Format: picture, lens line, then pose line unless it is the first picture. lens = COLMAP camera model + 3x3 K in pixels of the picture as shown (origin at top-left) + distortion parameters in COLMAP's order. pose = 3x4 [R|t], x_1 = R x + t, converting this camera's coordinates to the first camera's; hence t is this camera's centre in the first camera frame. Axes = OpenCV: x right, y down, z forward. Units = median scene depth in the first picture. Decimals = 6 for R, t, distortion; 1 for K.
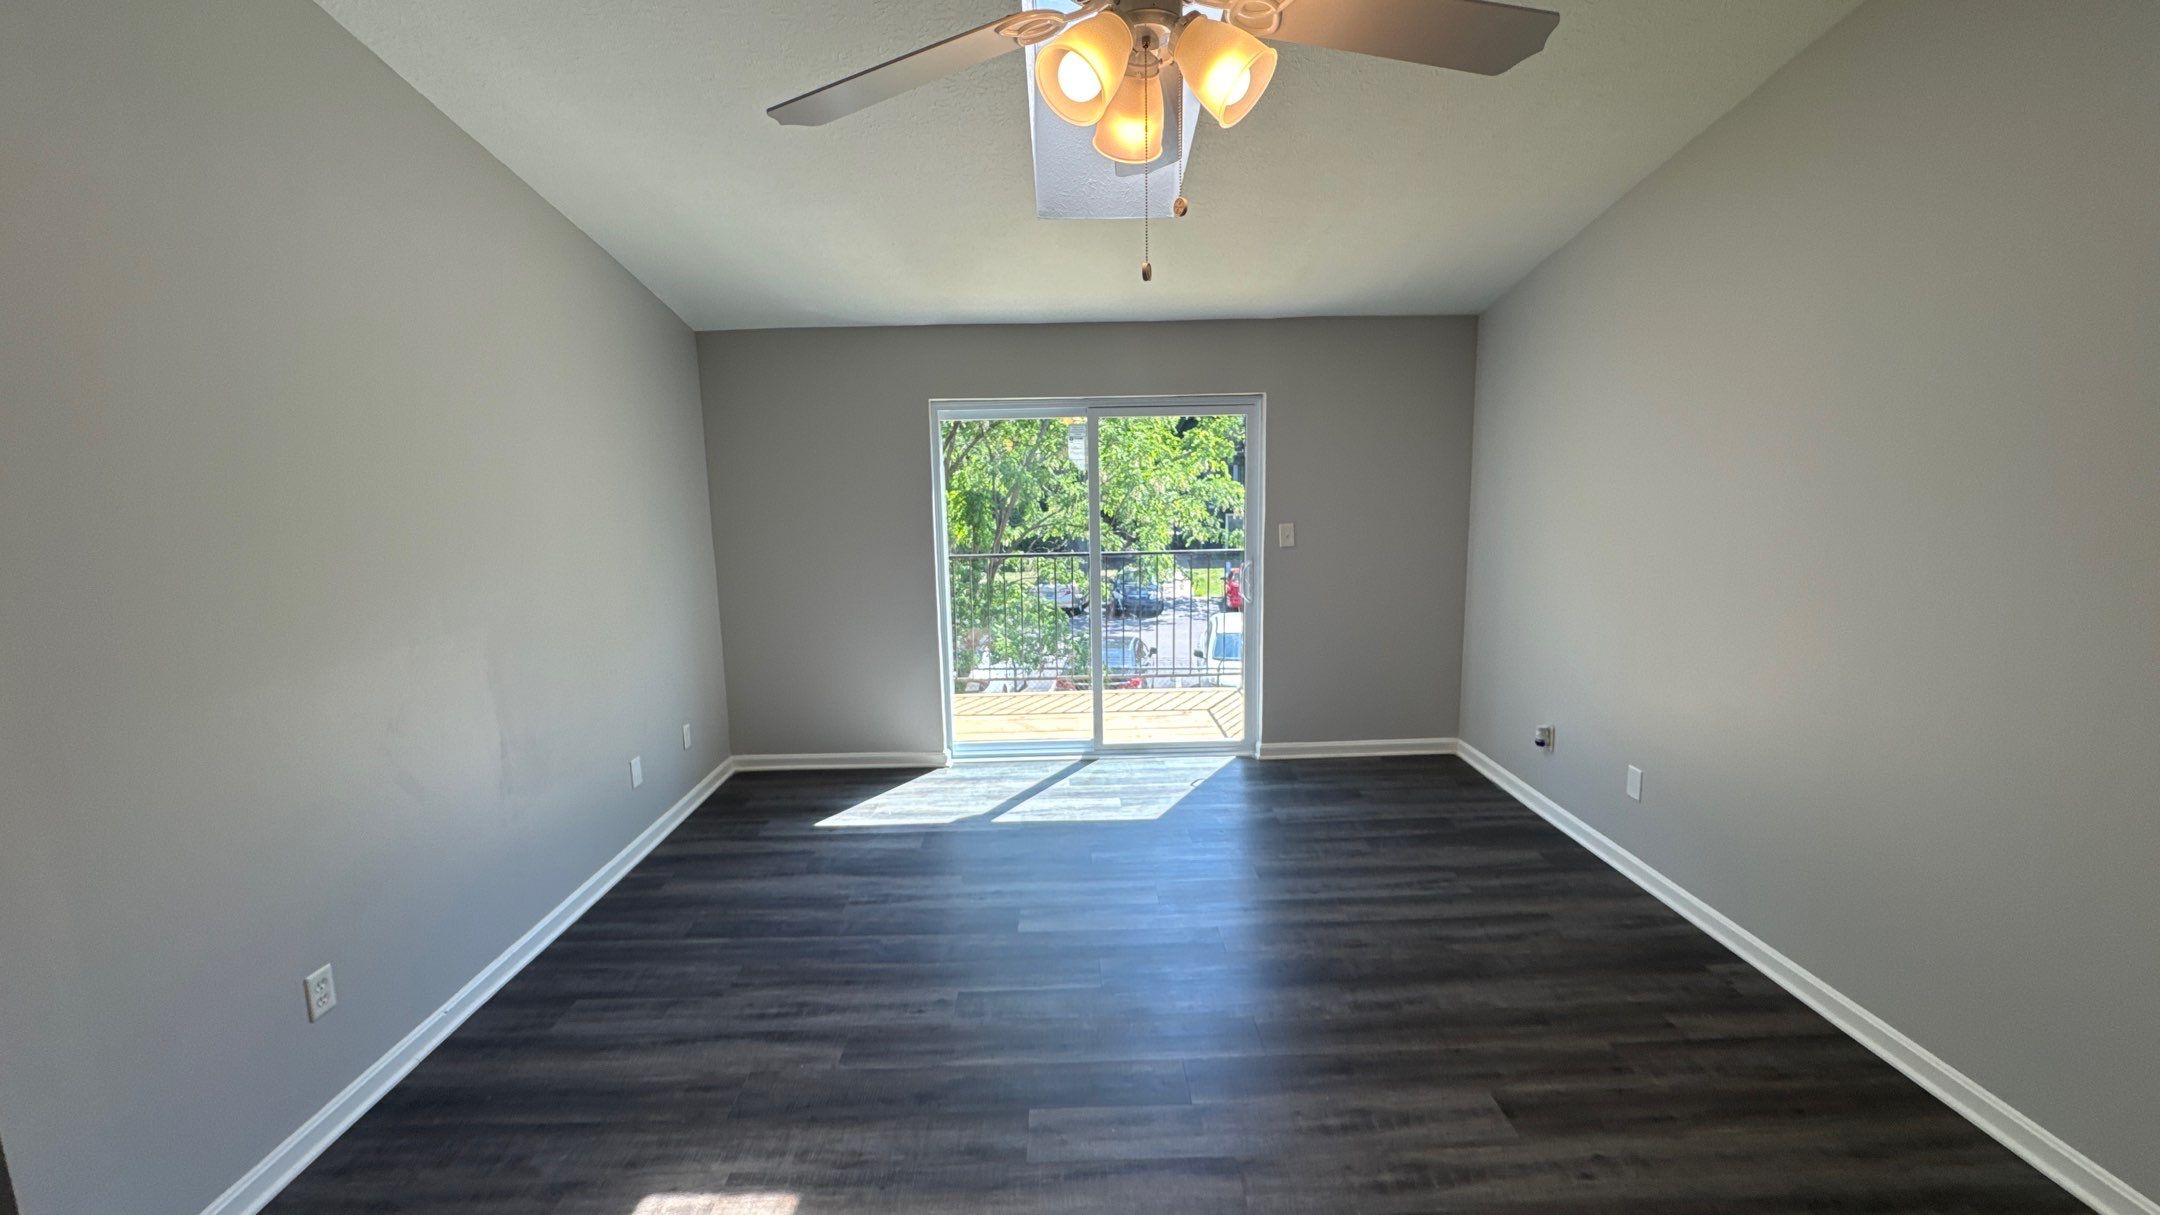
lens RADIAL K [[866.0, 0, 1077.1], [0, 866.0, 597.9], [0, 0, 1]] dist [-0.006008, 0.000516]
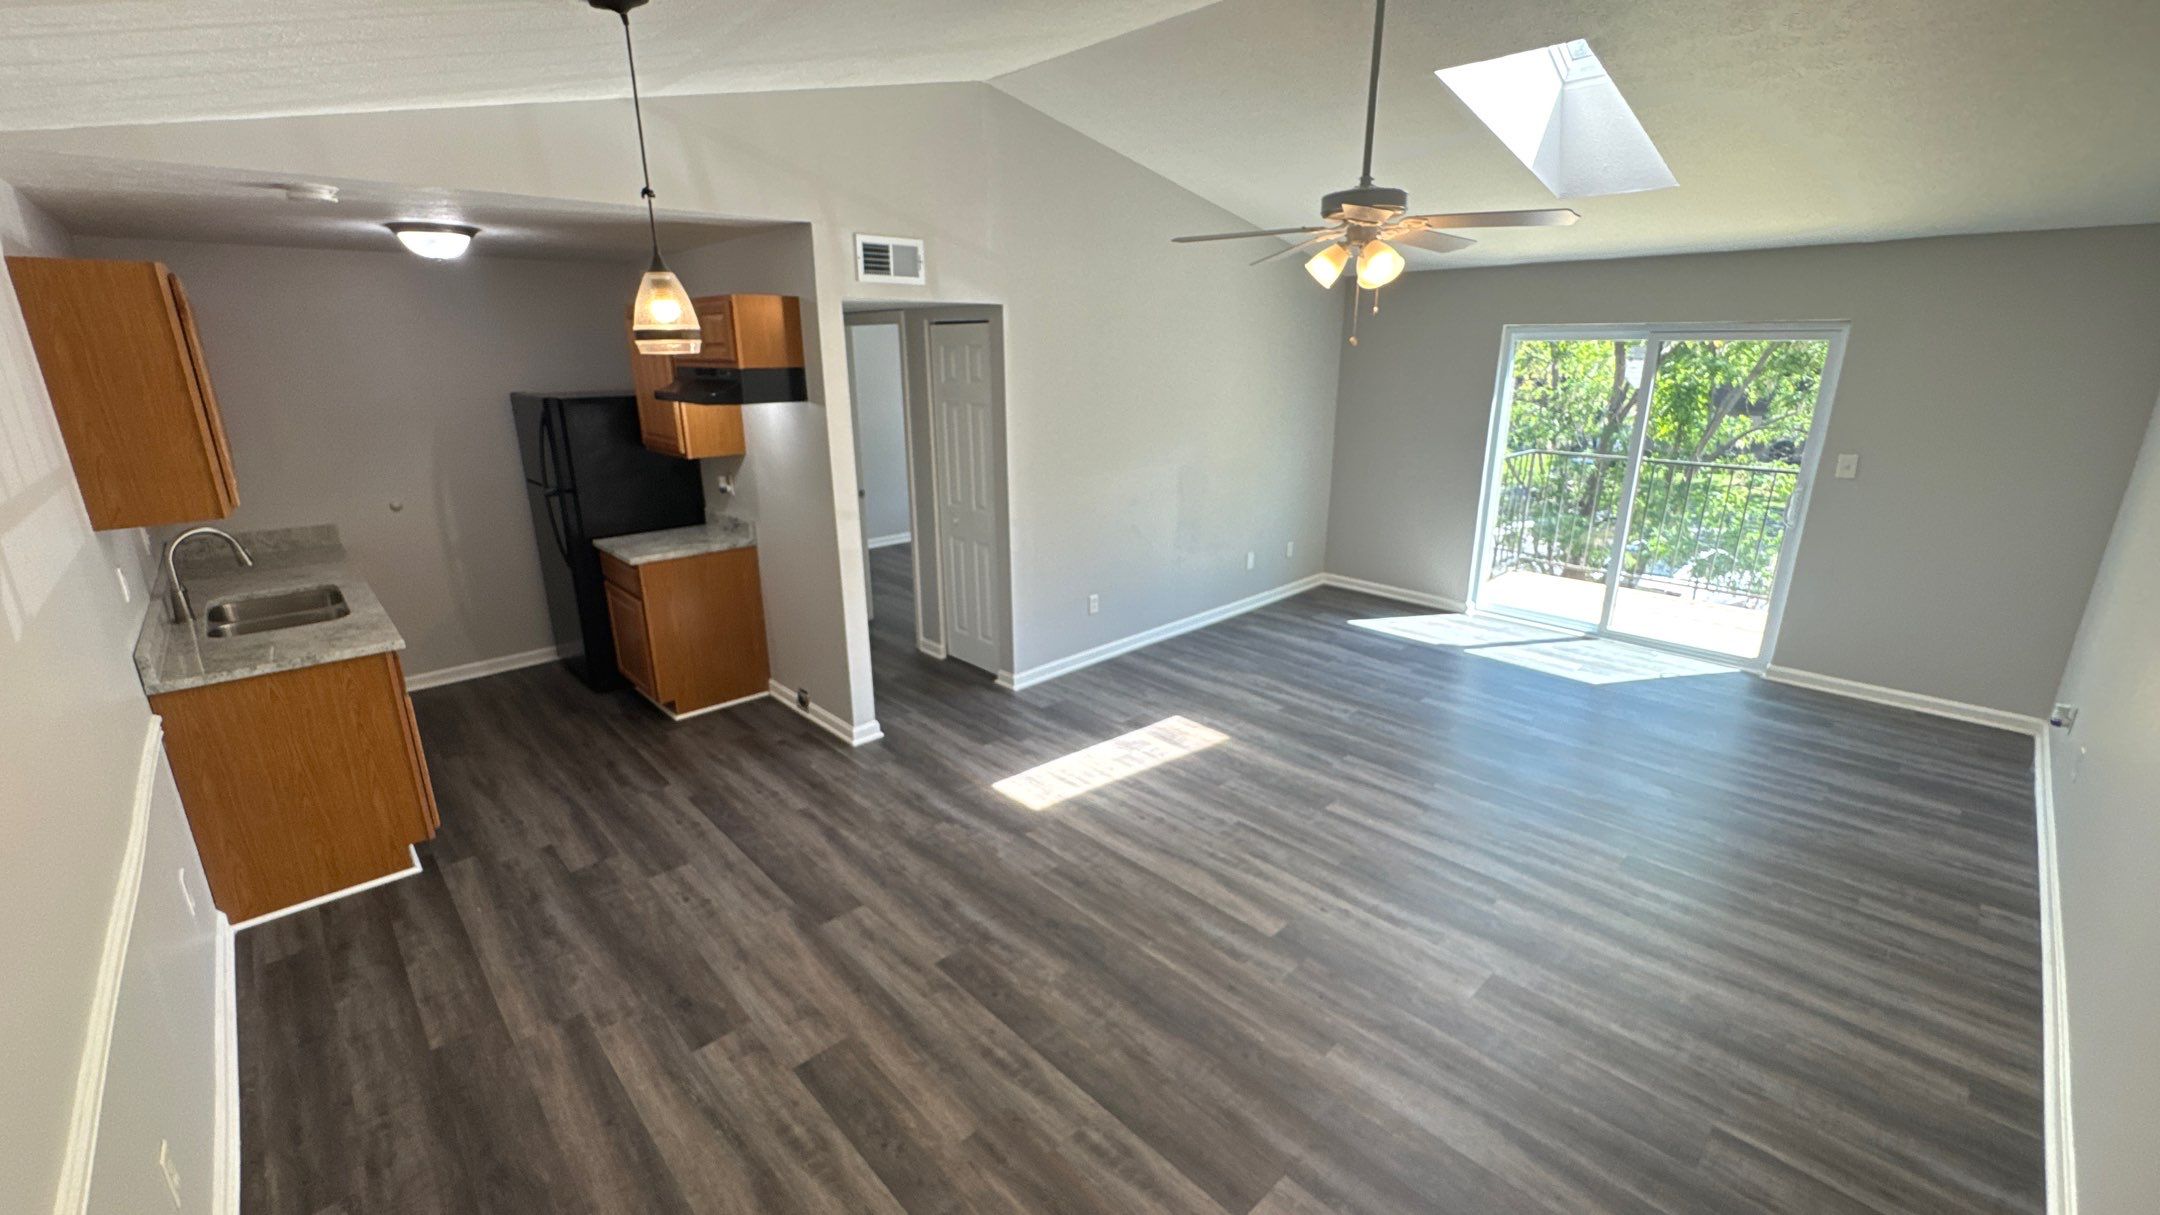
lens RADIAL K [[866.0, 0, 1078.2], [0, 866.0, 606.2], [0, 0, 1]] dist [-0.006008, 0.000516]
pose [[0.677215, 0.227853, -0.699616, 0.434524], [-0.112880, 0.971760, 0.207220, -0.026252], [0.727075, -0.061360, 0.683811, -0.383161]]
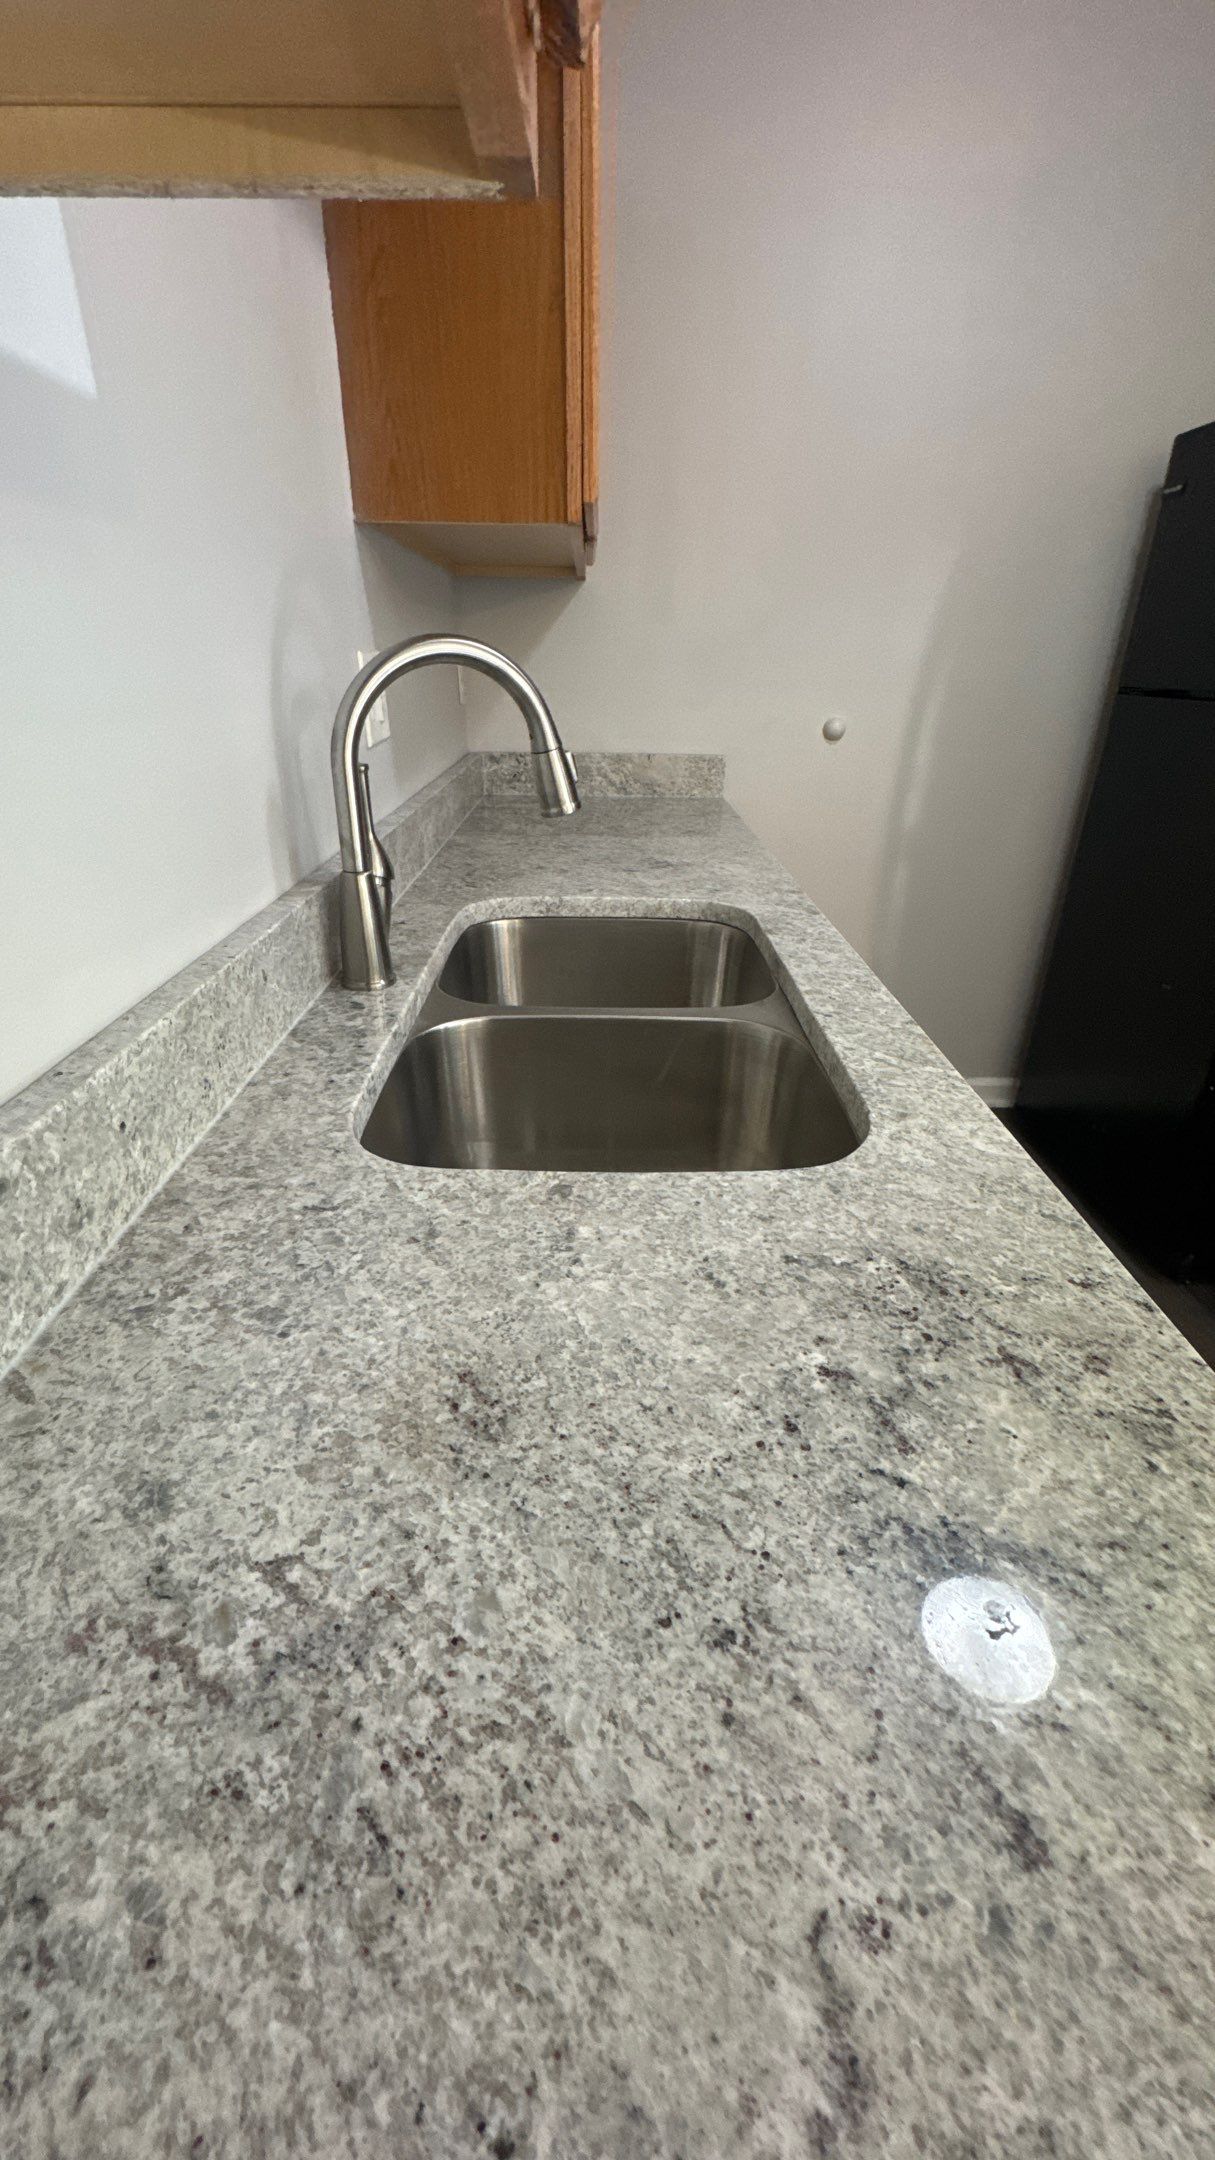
lens RADIAL K [[866.0, 0, 604.0], [0, 866.0, 1066.2], [0, 0, 1]] dist [-0.006008, 0.000516]
pose [[-0.014695, 0.447821, -0.894003, -0.484164], [-0.142633, 0.884017, 0.445163, 0.158096], [0.989667, 0.134056, 0.050883, -0.386939]]
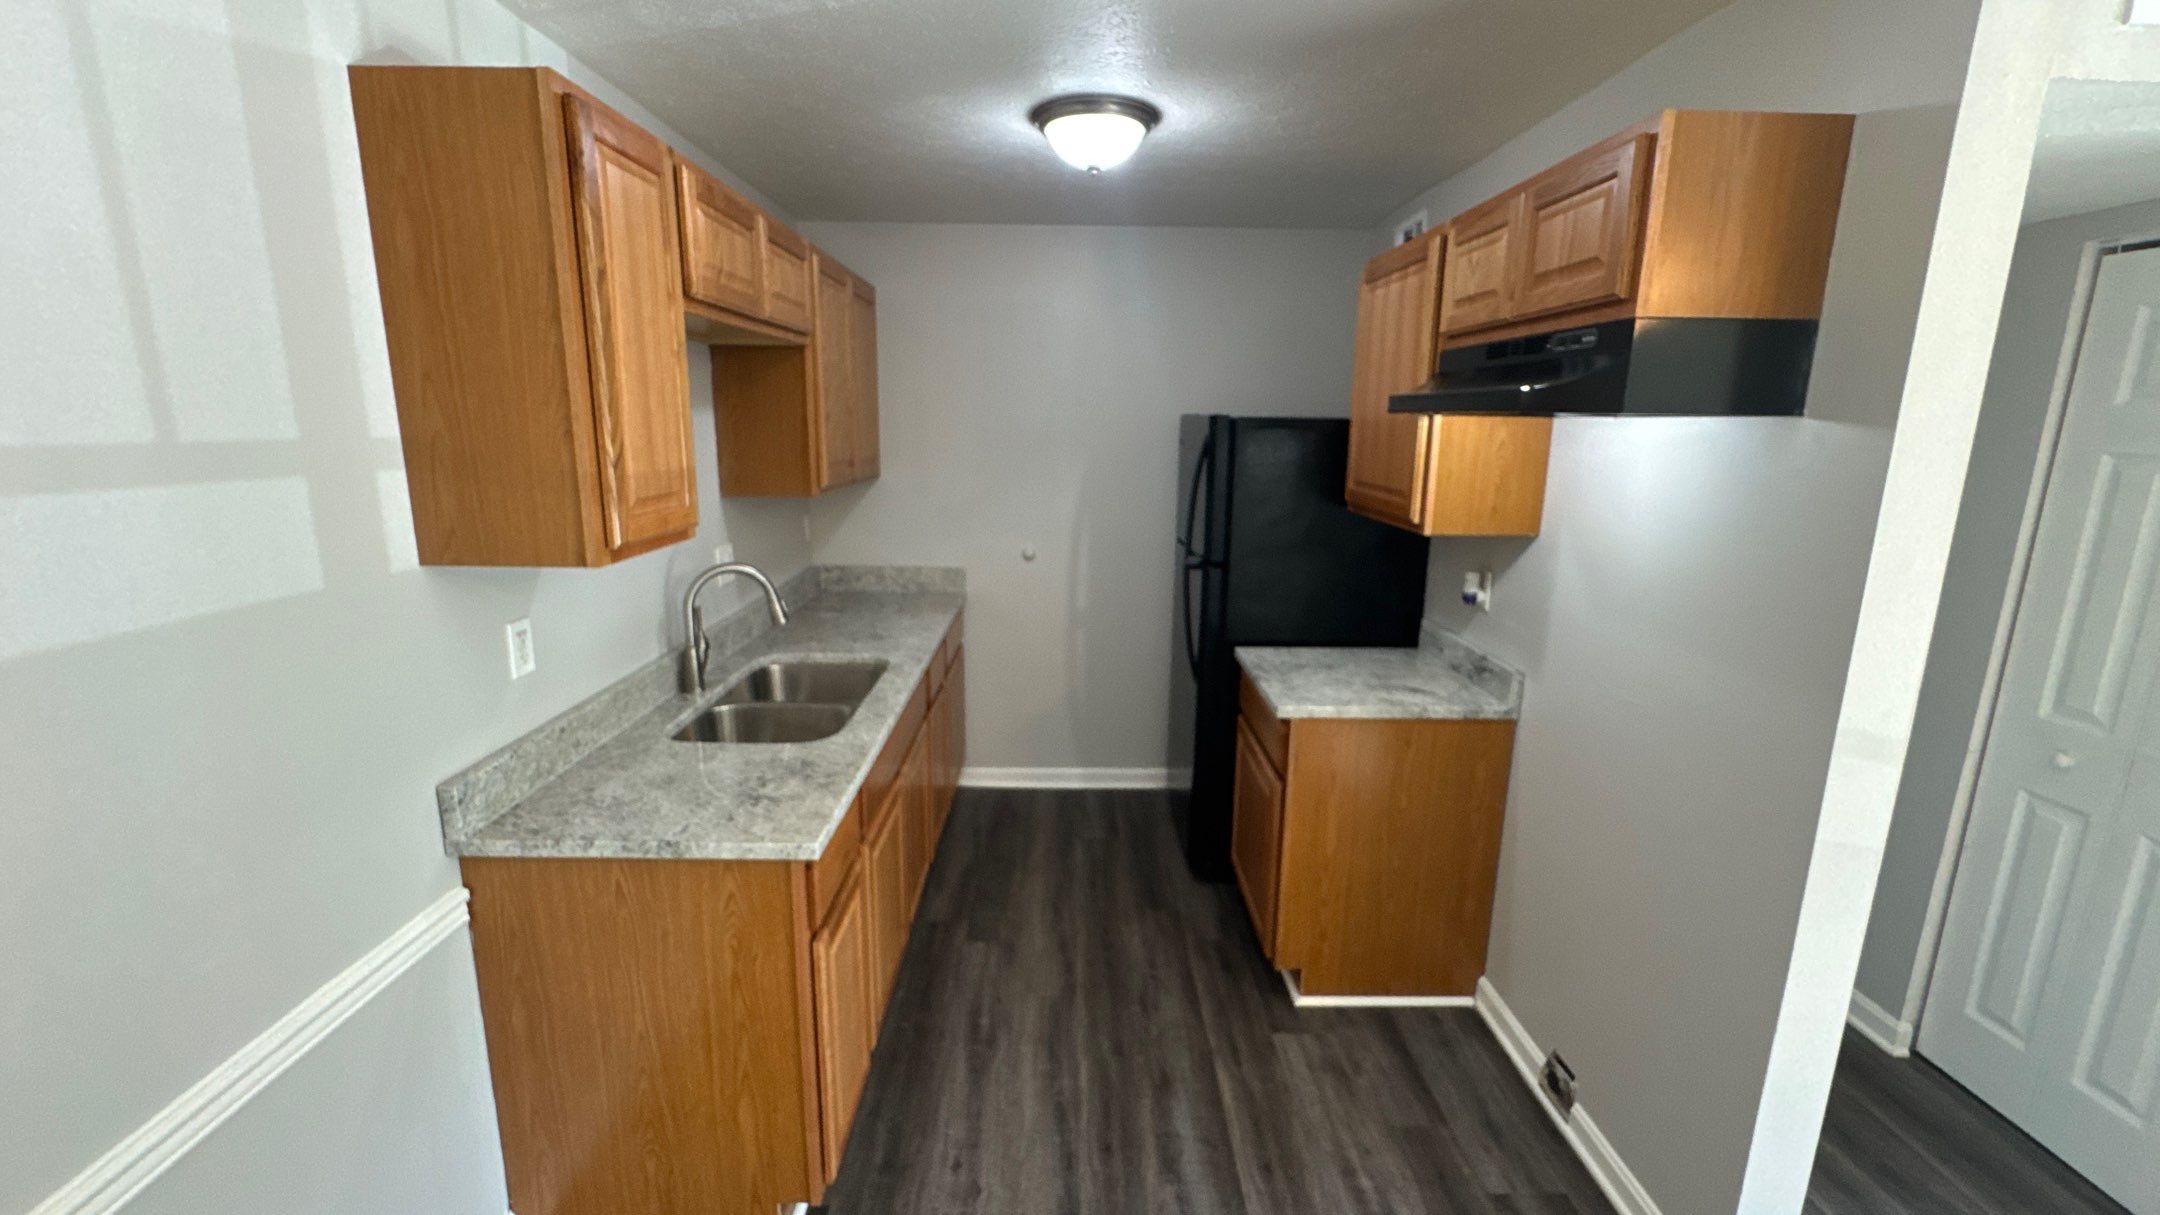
lens RADIAL K [[866.0, 0, 1081.8], [0, 866.0, 605.3], [0, 0, 1]] dist [-0.006008, 0.000516]
pose [[-0.002499, 0.232171, -0.972672, -0.152264], [-0.151043, 0.961428, 0.229875, 0.023886], [0.988524, 0.147490, 0.032666, -0.211658]]
